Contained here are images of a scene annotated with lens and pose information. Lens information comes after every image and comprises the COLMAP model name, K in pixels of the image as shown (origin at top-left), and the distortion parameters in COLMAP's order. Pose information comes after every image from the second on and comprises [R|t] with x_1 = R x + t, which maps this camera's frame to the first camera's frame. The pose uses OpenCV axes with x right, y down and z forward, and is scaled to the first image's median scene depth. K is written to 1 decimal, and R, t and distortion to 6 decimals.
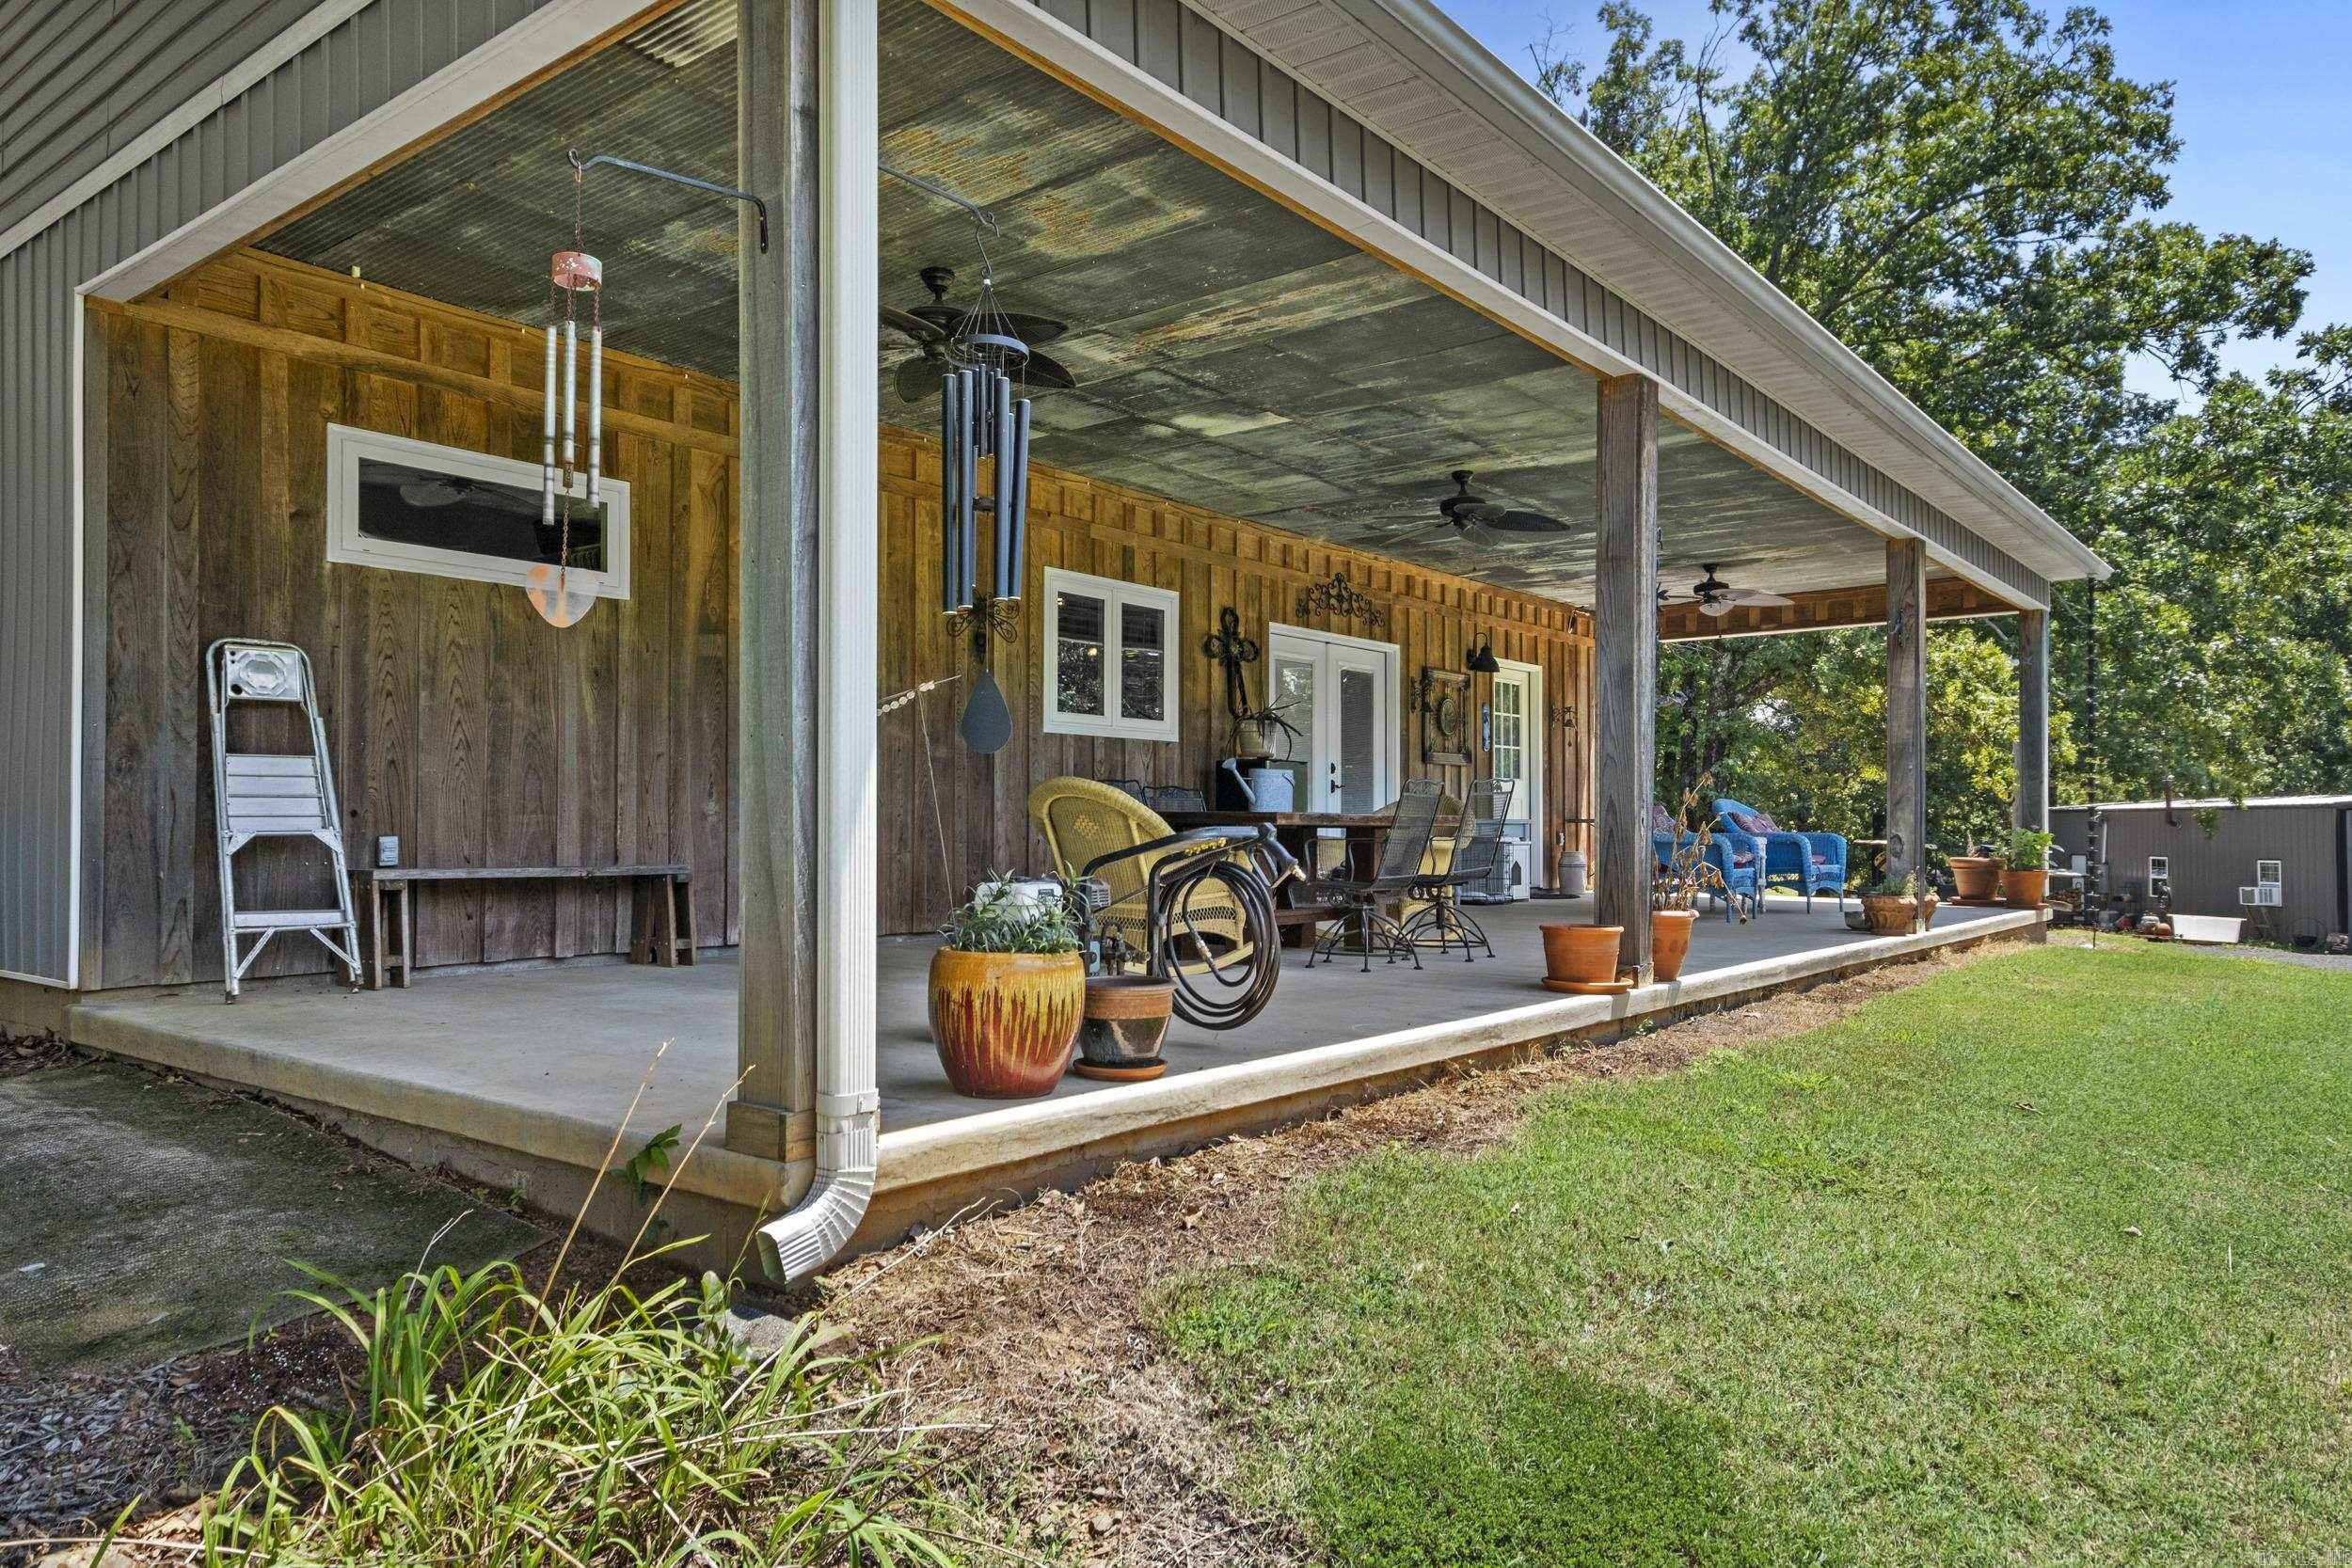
lens RADIAL K [[1554.7, 0, 1173.7], [0, 1554.7, 796.2], [0, 0, 1]] dist [0.037741, 0.001629]
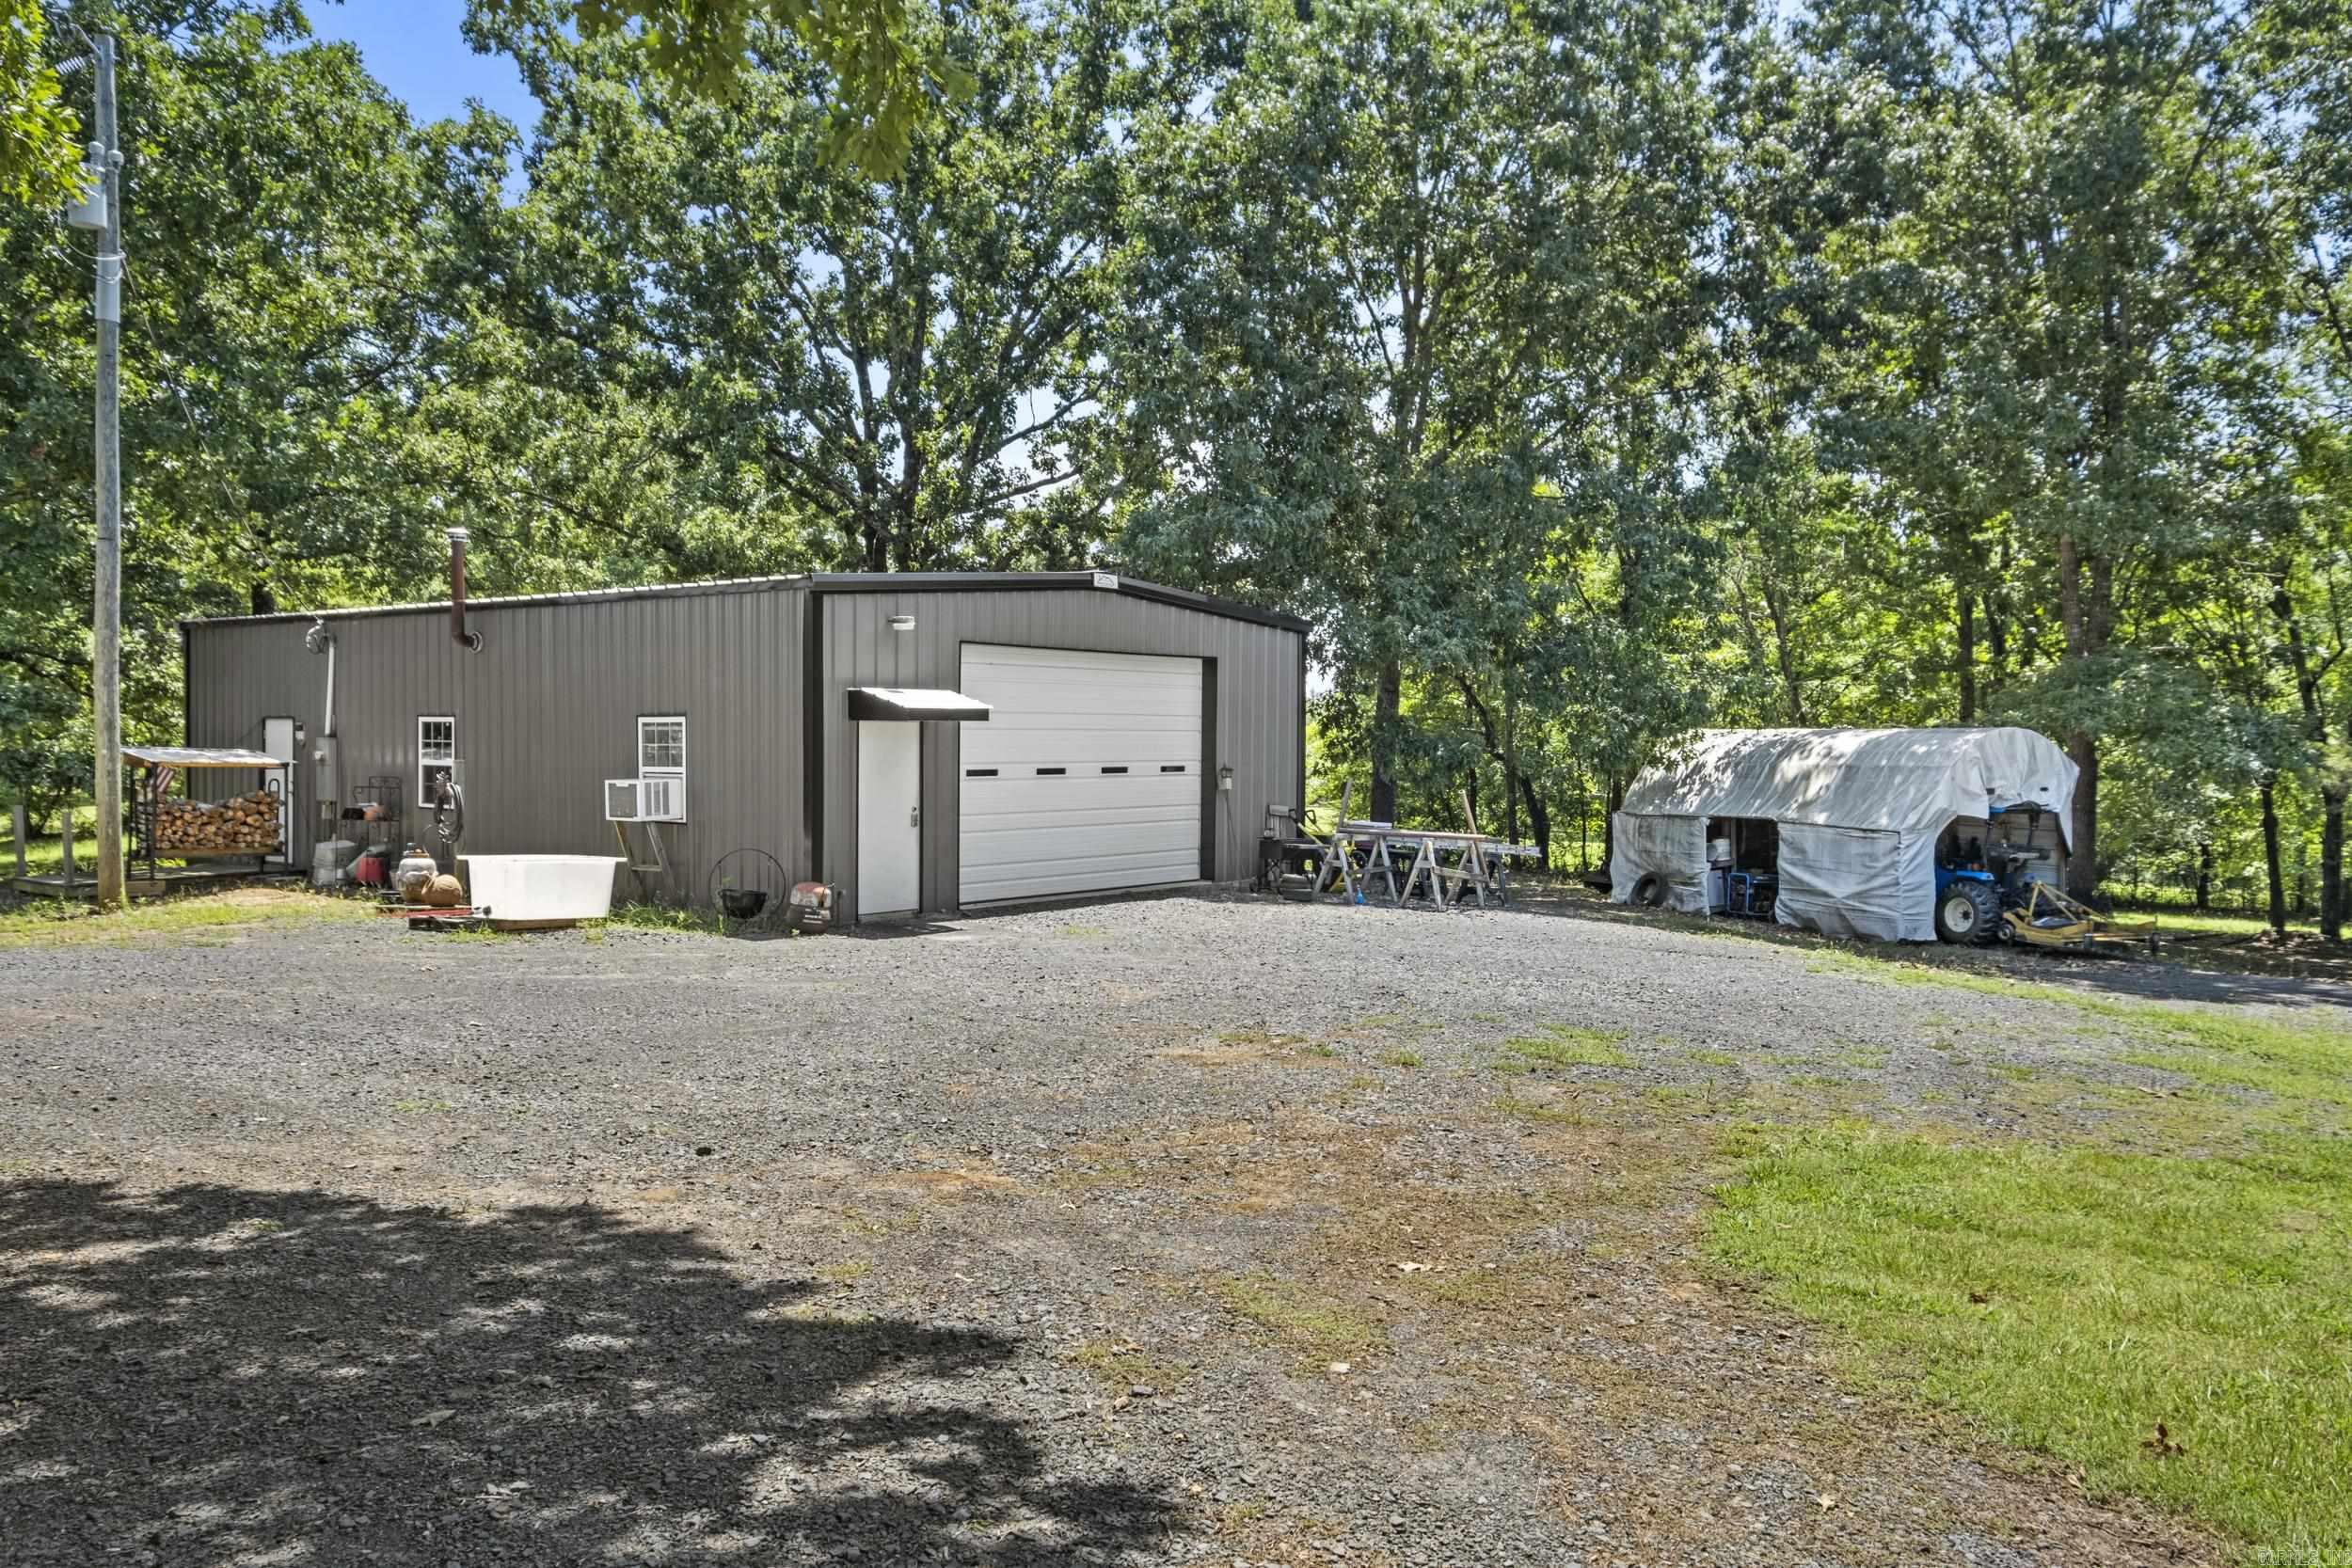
lens RADIAL K [[1850.4, 0, 1179.0], [0, 1850.4, 772.2], [0, 0, 1]] dist [0.011277, 0.000615]
pose [[0.590182, -0.017570, 0.807079, 0.363954], [-0.020983, 0.999091, 0.037094, 0.033633], [-0.806997, -0.038827, 0.589277, 0.584415]]
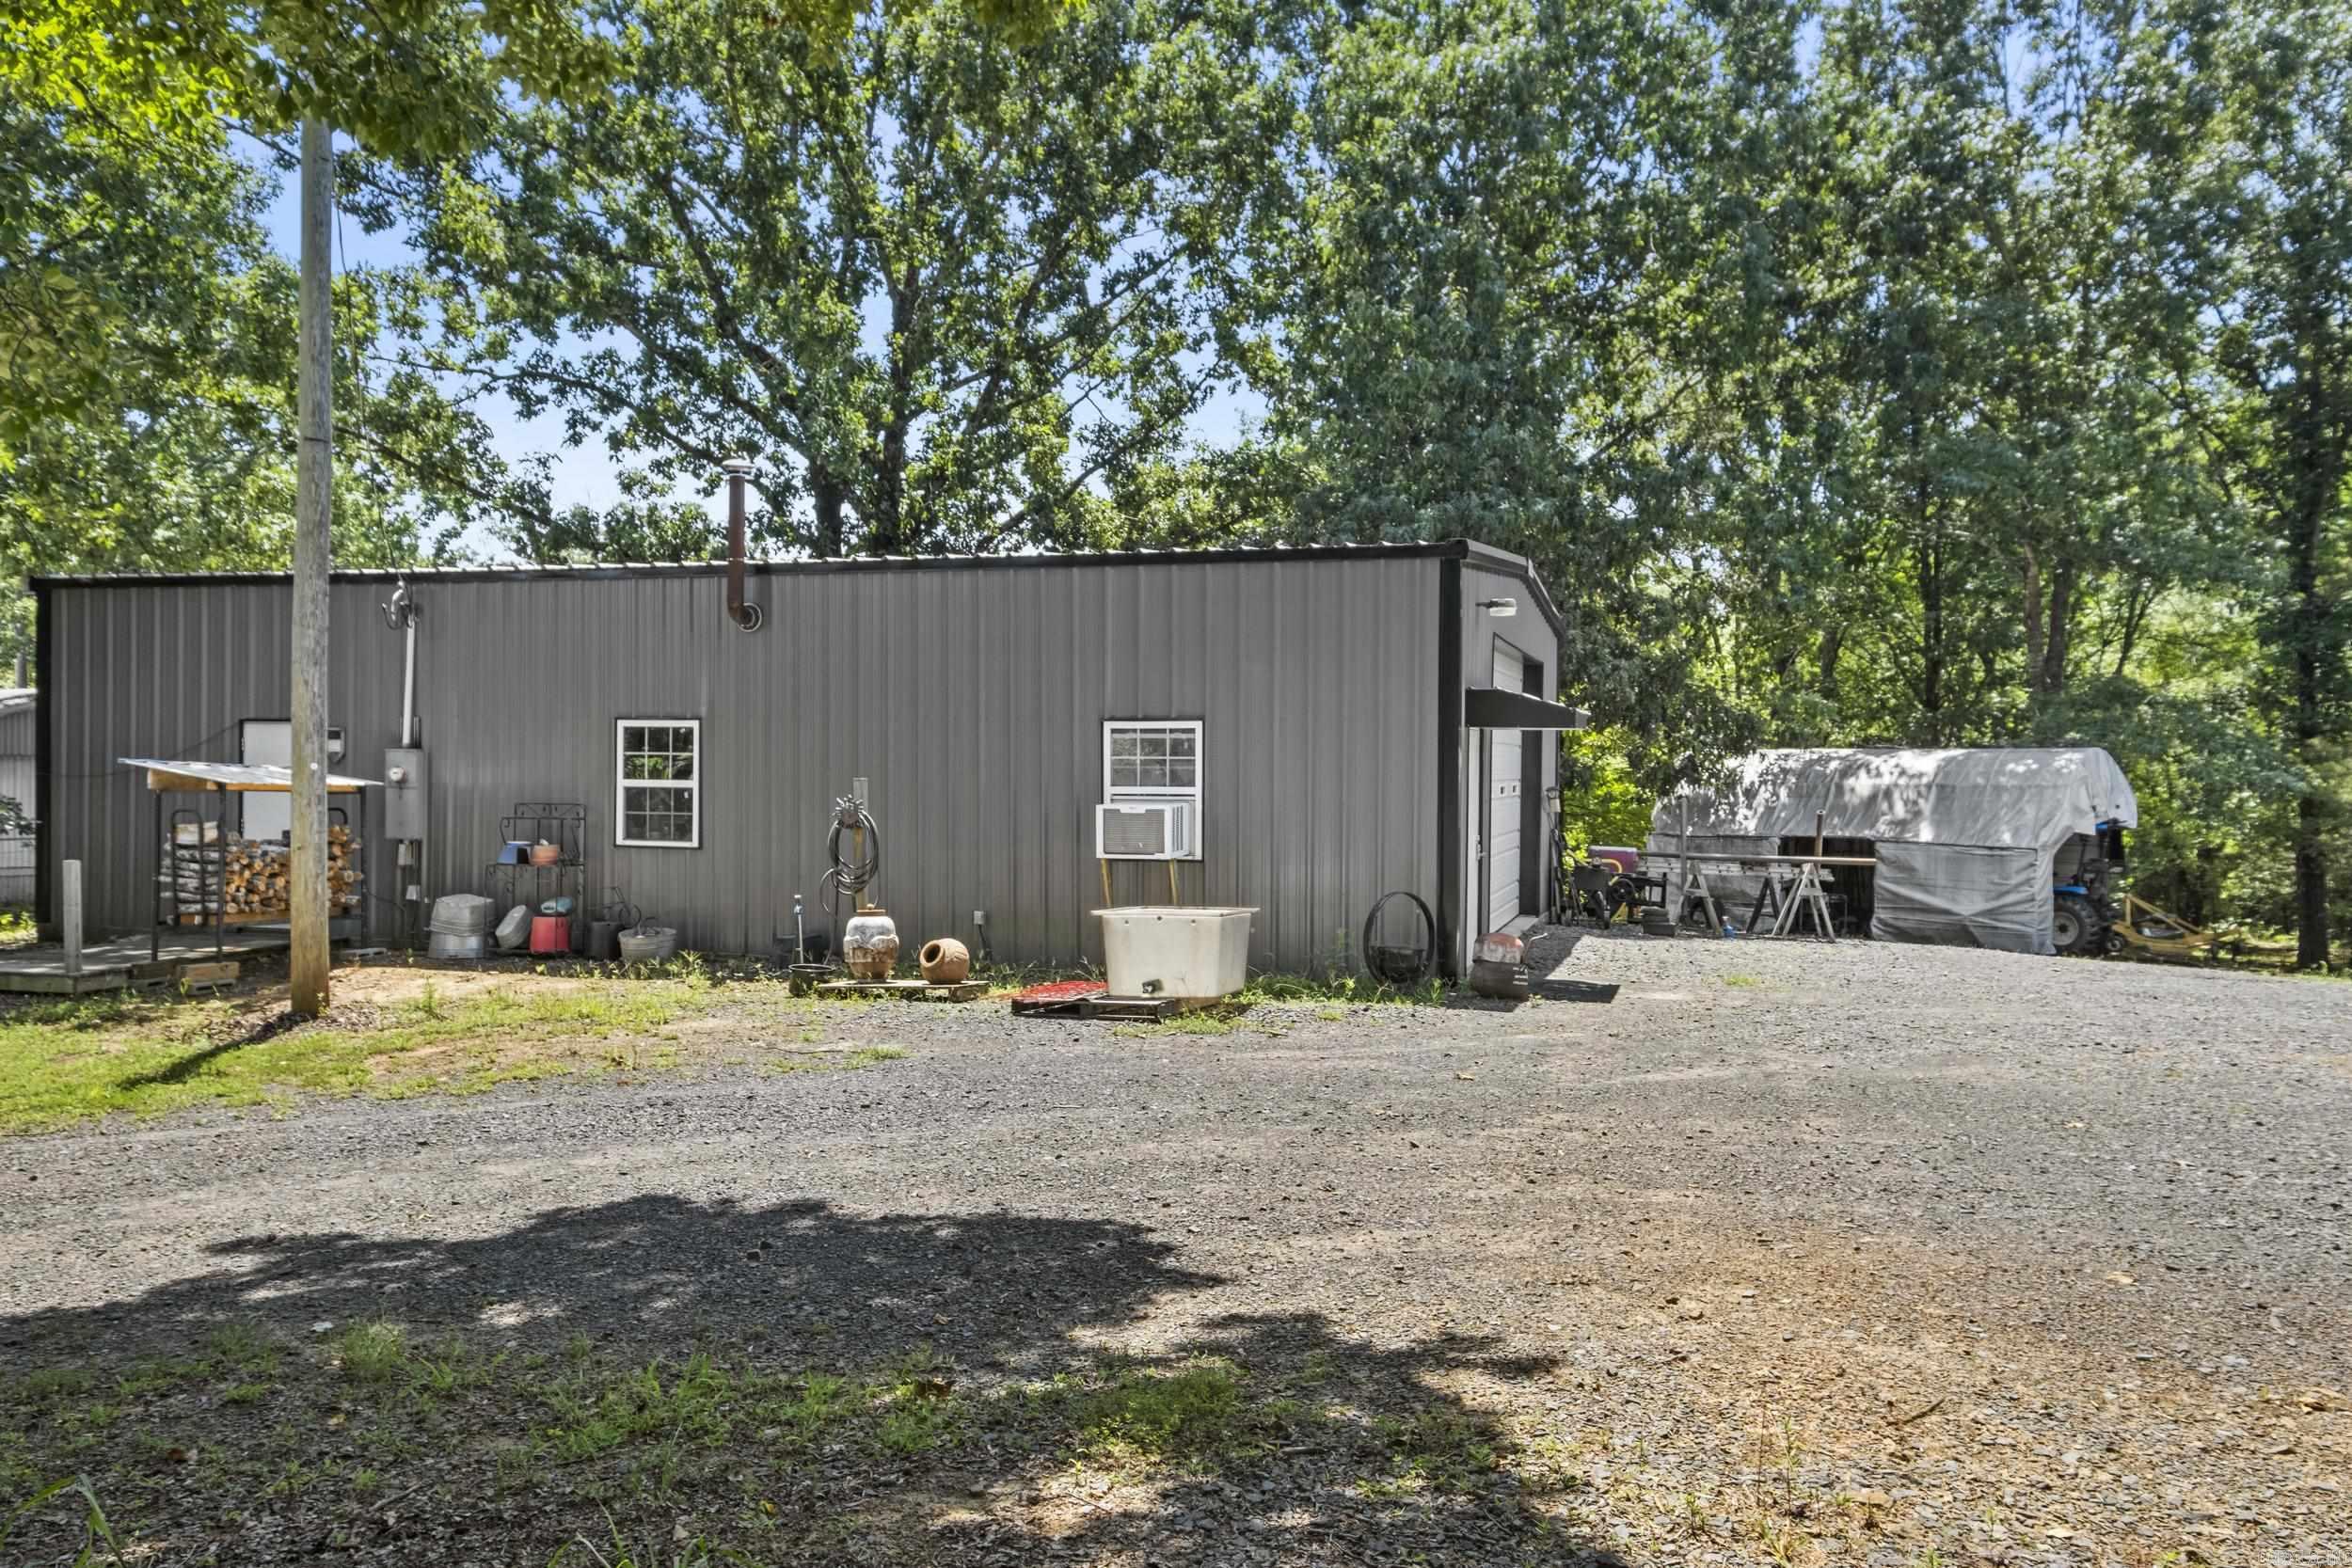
lens RADIAL K [[1850.4, 0, 1174.9], [0, 1850.4, 783.1], [0, 0, 1]] dist [0.011277, 0.000615]
pose [[0.238068, -0.011990, 0.971175, 0.315881], [-0.028387, 0.999411, 0.019297, 0.045758], [-0.970834, -0.032163, 0.237587, 0.904602]]
